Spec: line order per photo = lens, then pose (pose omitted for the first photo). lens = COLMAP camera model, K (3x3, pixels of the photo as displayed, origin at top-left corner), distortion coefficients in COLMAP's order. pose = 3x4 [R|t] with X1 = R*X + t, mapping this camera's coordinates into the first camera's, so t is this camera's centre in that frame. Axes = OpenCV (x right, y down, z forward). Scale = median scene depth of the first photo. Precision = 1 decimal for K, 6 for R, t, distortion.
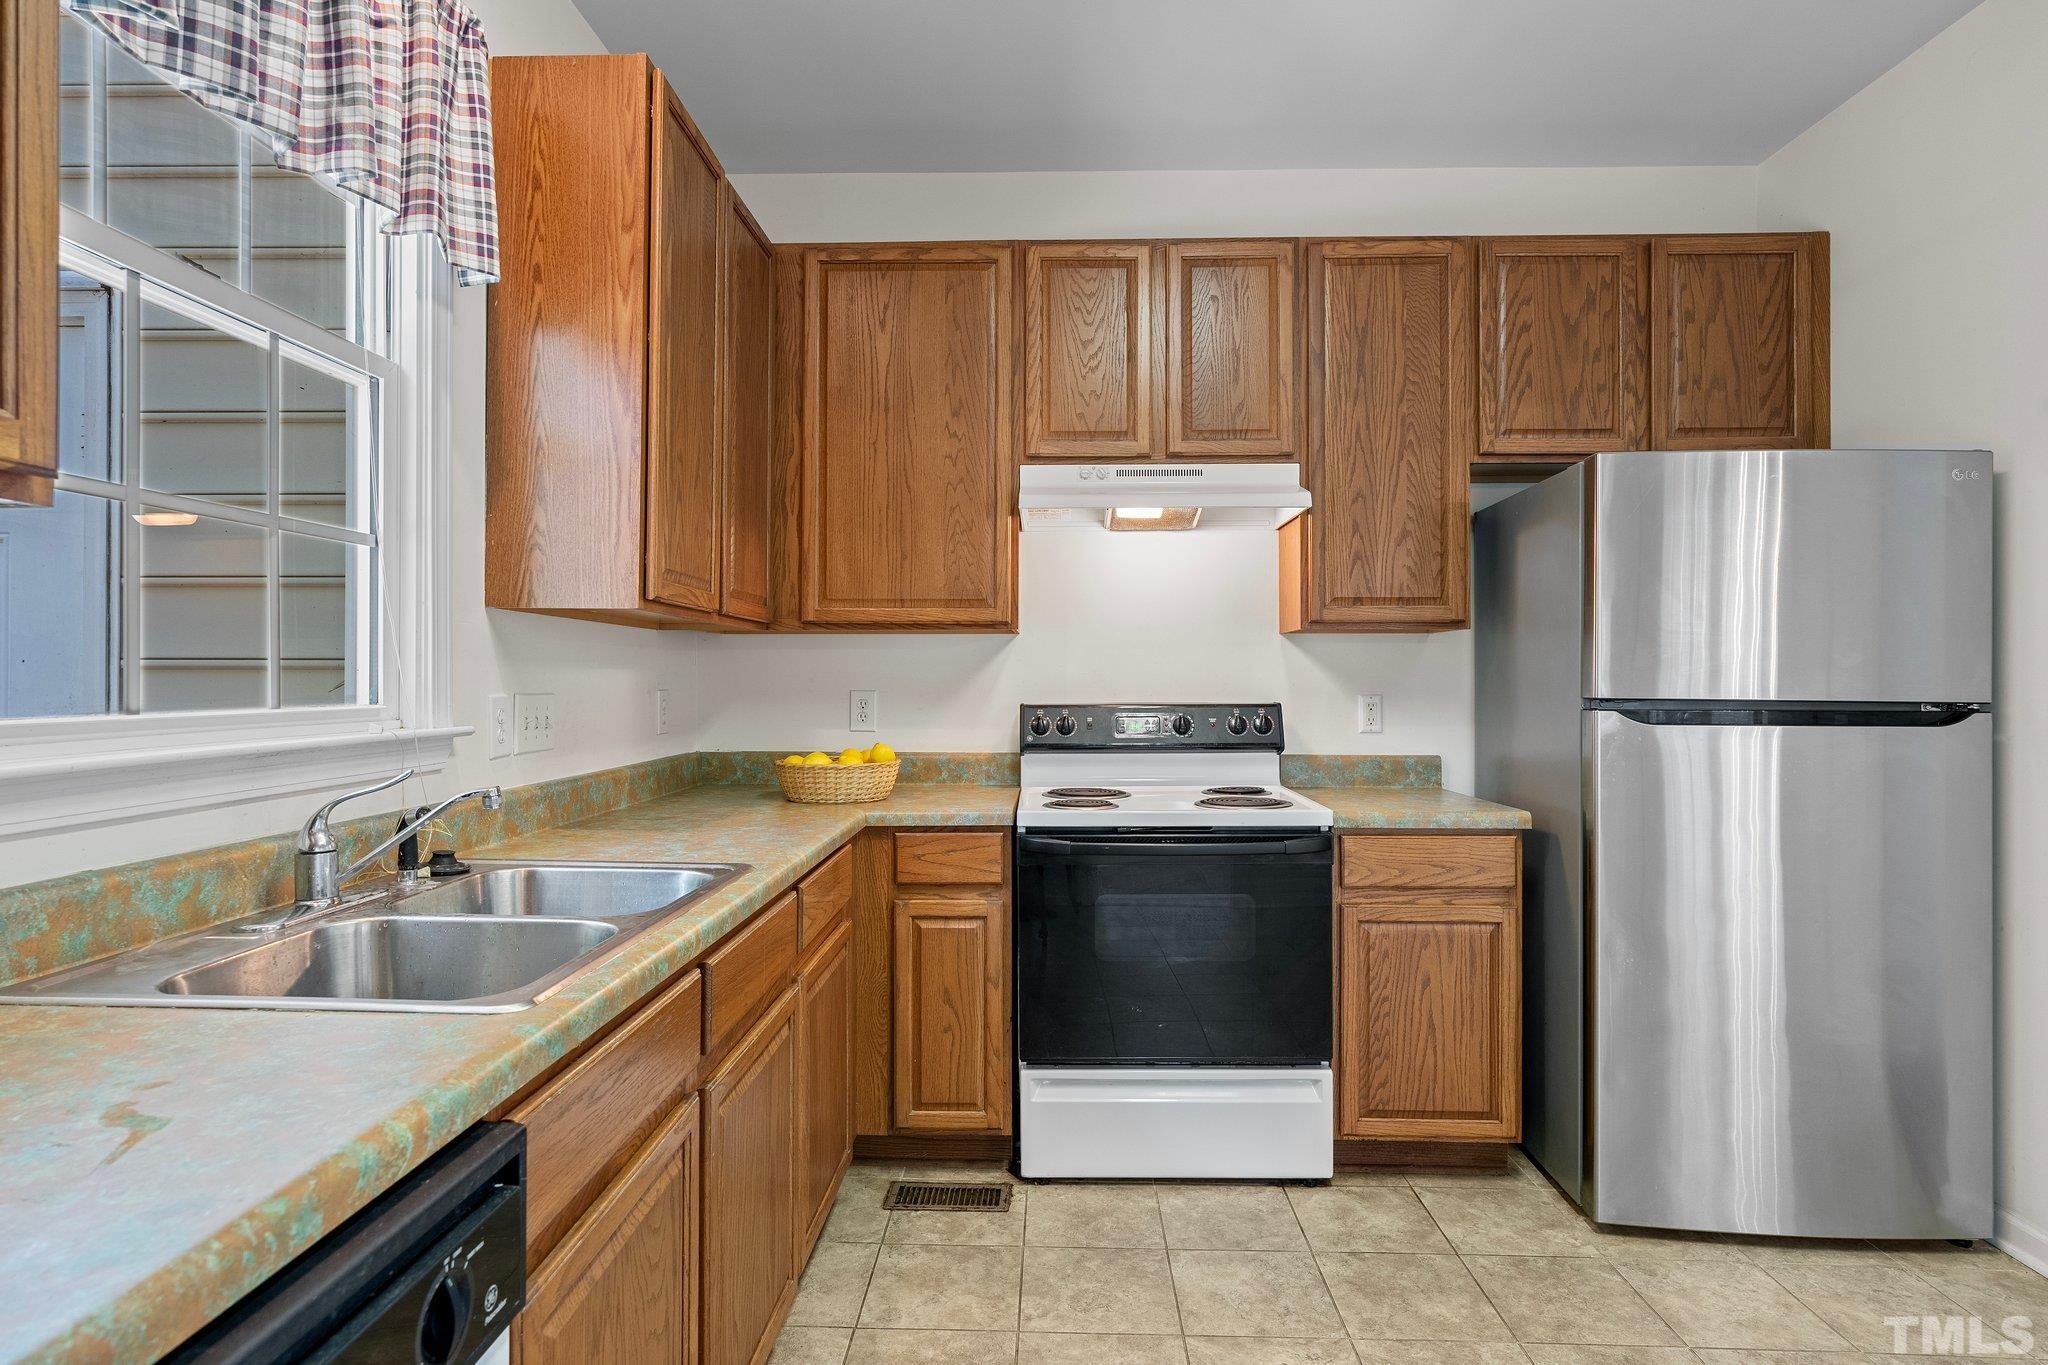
lens RADIAL K [[1114.9, 0, 1011.5], [0, 1114.9, 674.1], [0, 0, 1]] dist [0.000032, 0.001069]
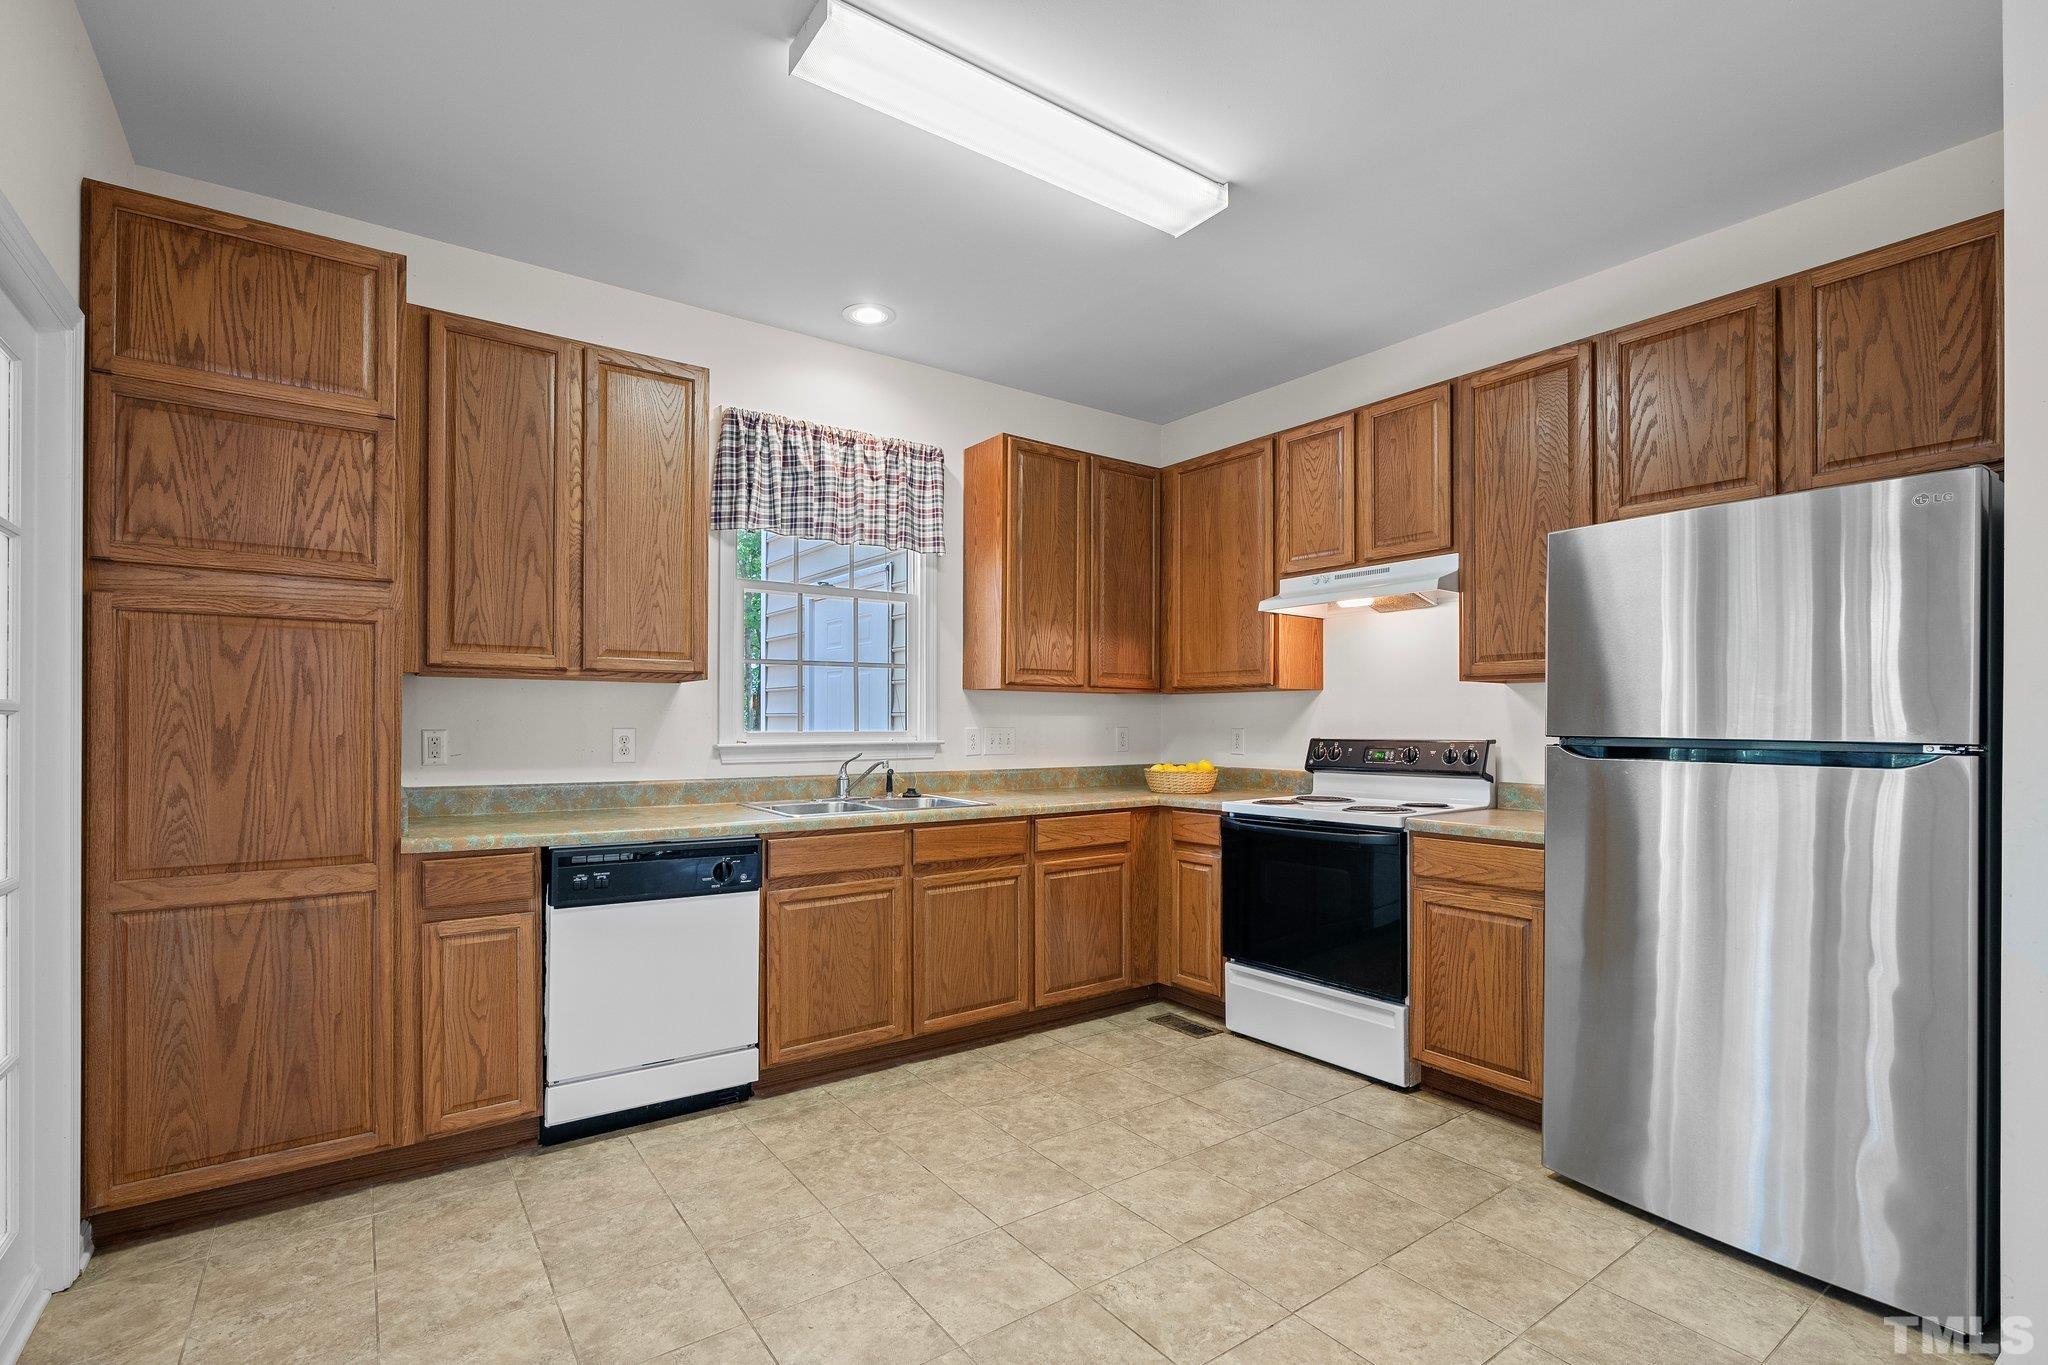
lens RADIAL K [[935.2, 0, 990.0], [0, 935.2, 722.4], [0, 0, 1]] dist [-0.007040, 0.002602]
pose [[0.593631, -0.000069, -0.804738, 0.821999], [0.000814, 1.000000, 0.000515, 0.005568], [0.804737, -0.000961, 0.593631, -0.073926]]
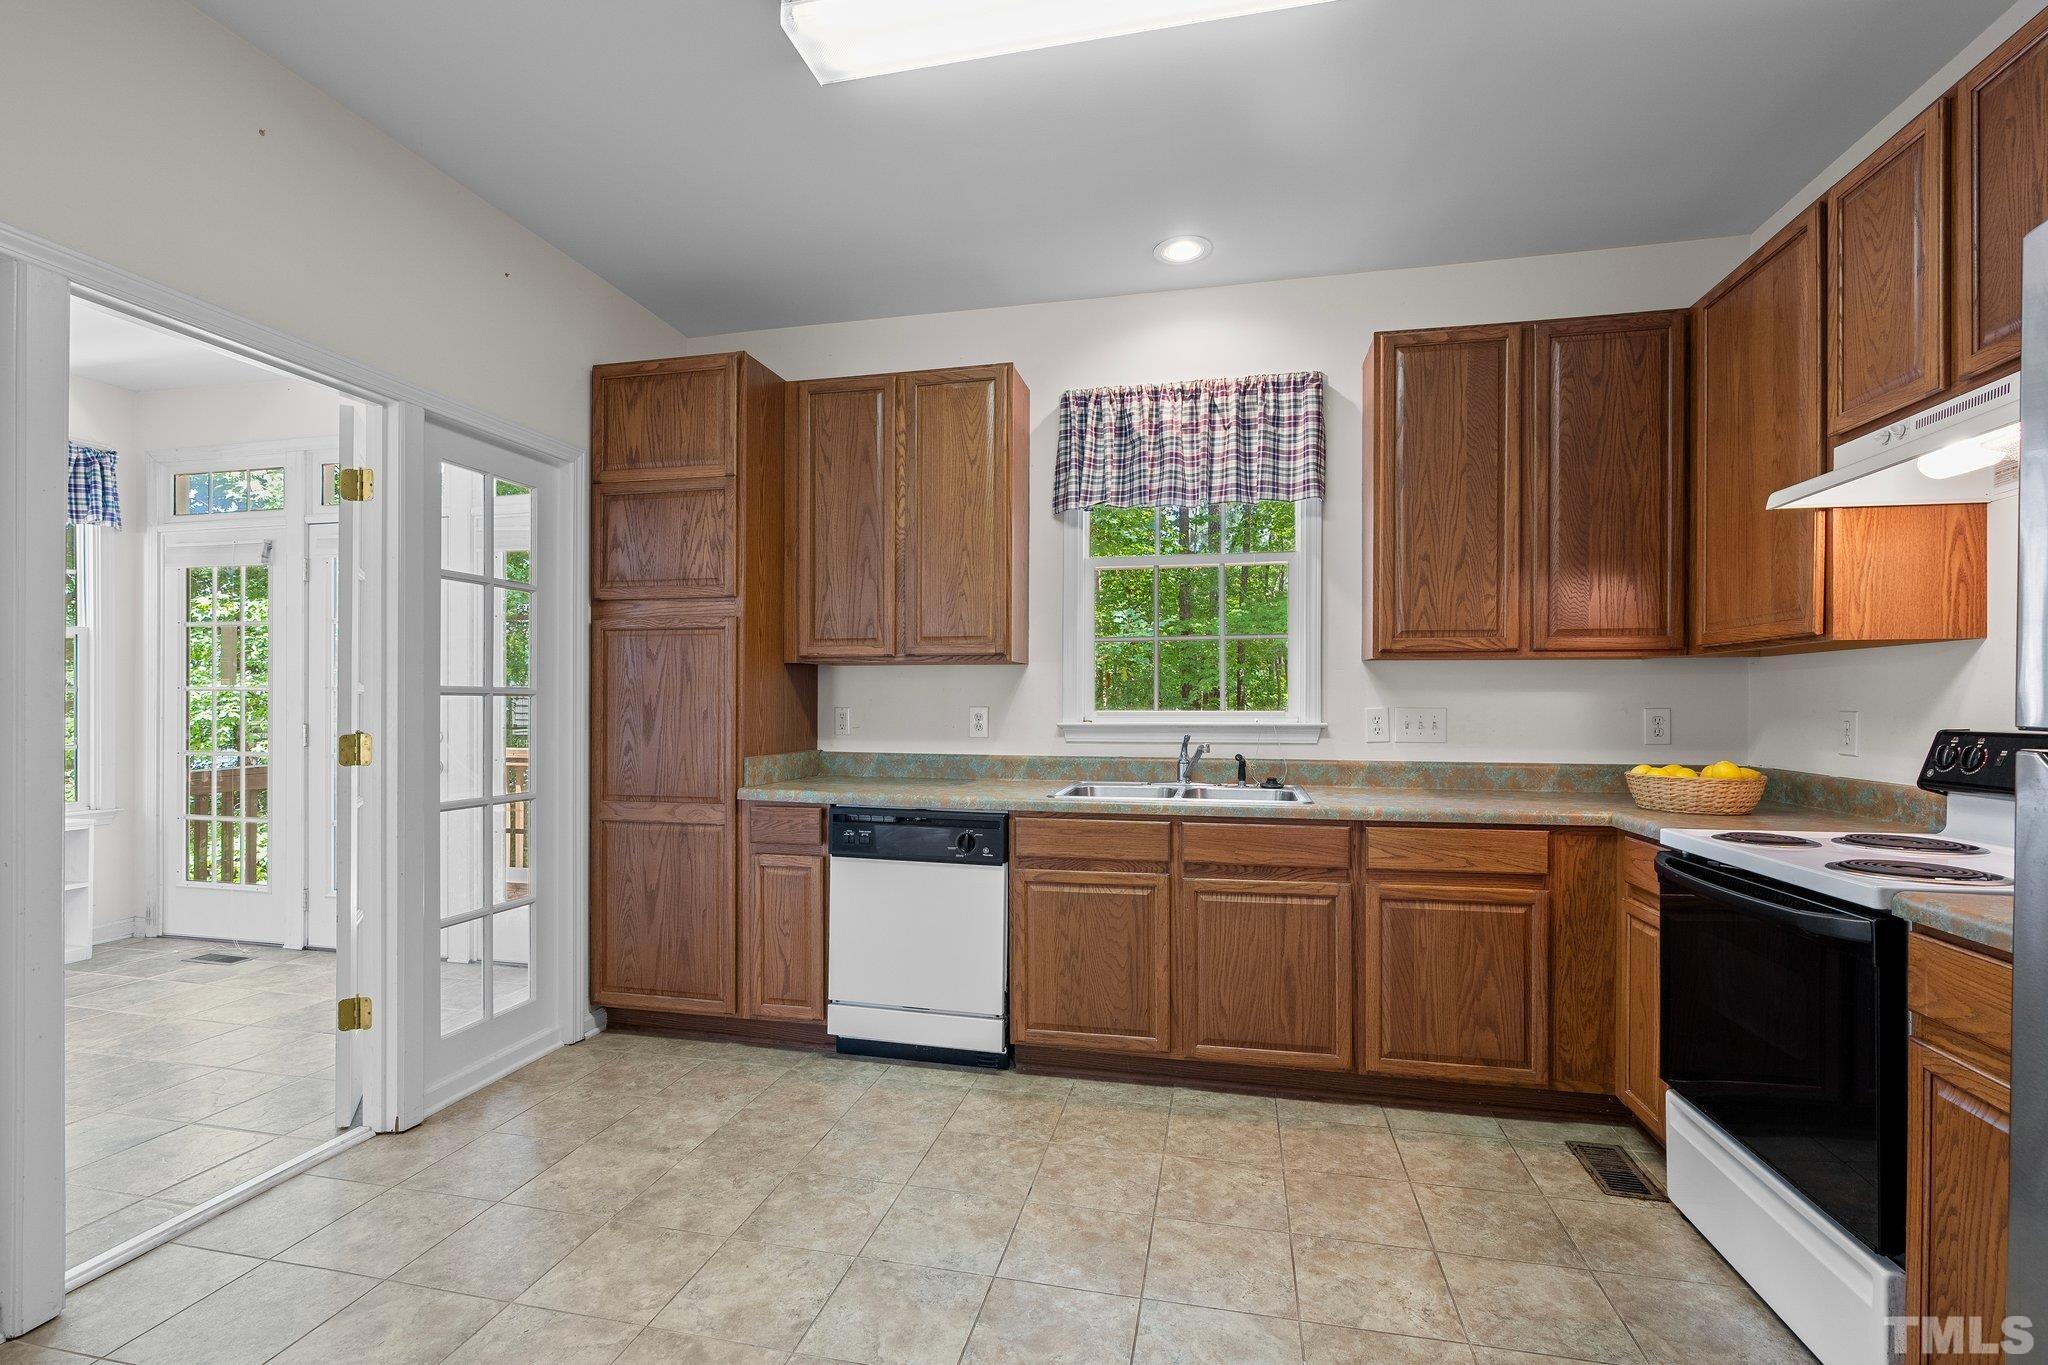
lens RADIAL K [[922.0, 0, 999.0], [0, 922.0, 706.4], [0, 0, 1]] dist [-0.010437, 0.003996]
pose [[-0.202499, 0.002612, -0.979279, 0.854308], [0.000460, 0.999997, 0.002572, 0.009284], [0.979282, 0.000070, -0.202500, 0.531273]]
